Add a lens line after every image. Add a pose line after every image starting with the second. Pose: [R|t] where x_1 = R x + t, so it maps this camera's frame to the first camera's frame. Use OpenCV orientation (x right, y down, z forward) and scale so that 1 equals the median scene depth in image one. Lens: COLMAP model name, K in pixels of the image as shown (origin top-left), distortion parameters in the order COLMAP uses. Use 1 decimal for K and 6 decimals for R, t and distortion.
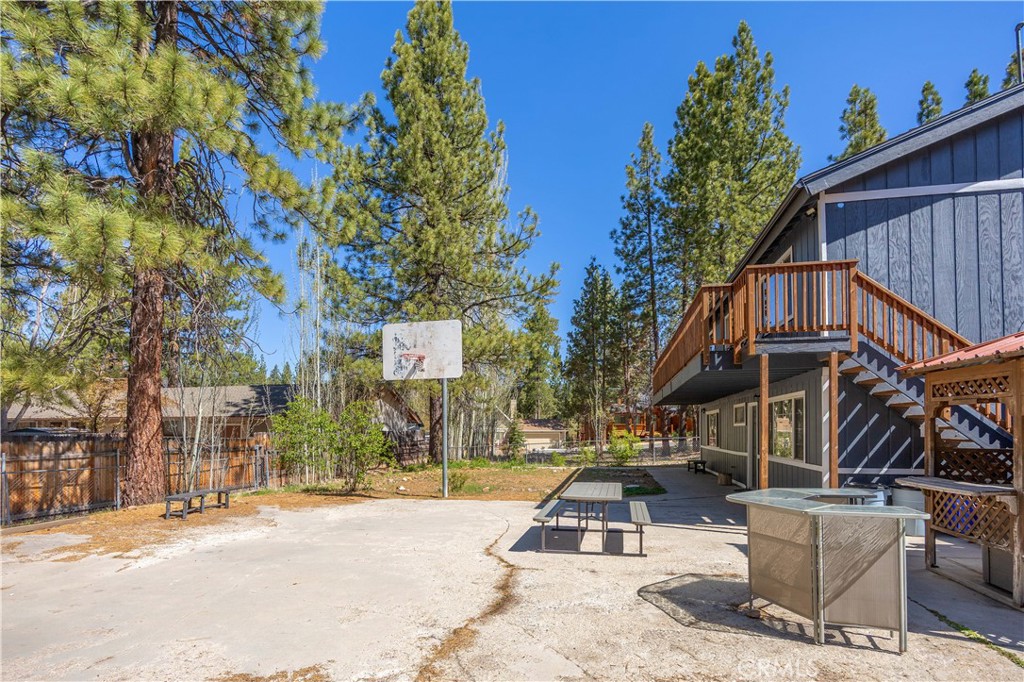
lens RADIAL K [[514.9, 0, 512.0], [0, 514.9, 341.0], [0, 0, 1]] dist [0.016096, -0.000211]
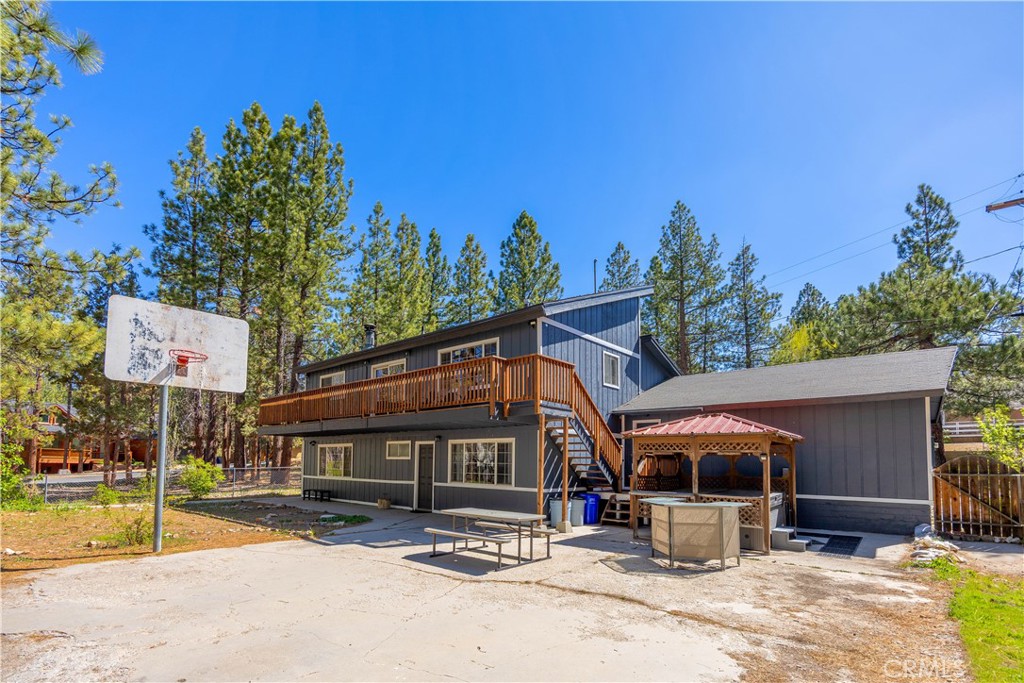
lens RADIAL K [[473.3, 0, 511.5], [0, 473.3, 363.6], [0, 0, 1]] dist [-0.017088, 0.000060]
pose [[0.491887, 0.194323, 0.848696, -0.666584], [-0.165356, 0.977884, -0.128066, 0.064342], [-0.854813, -0.077343, 0.513141, 0.343016]]
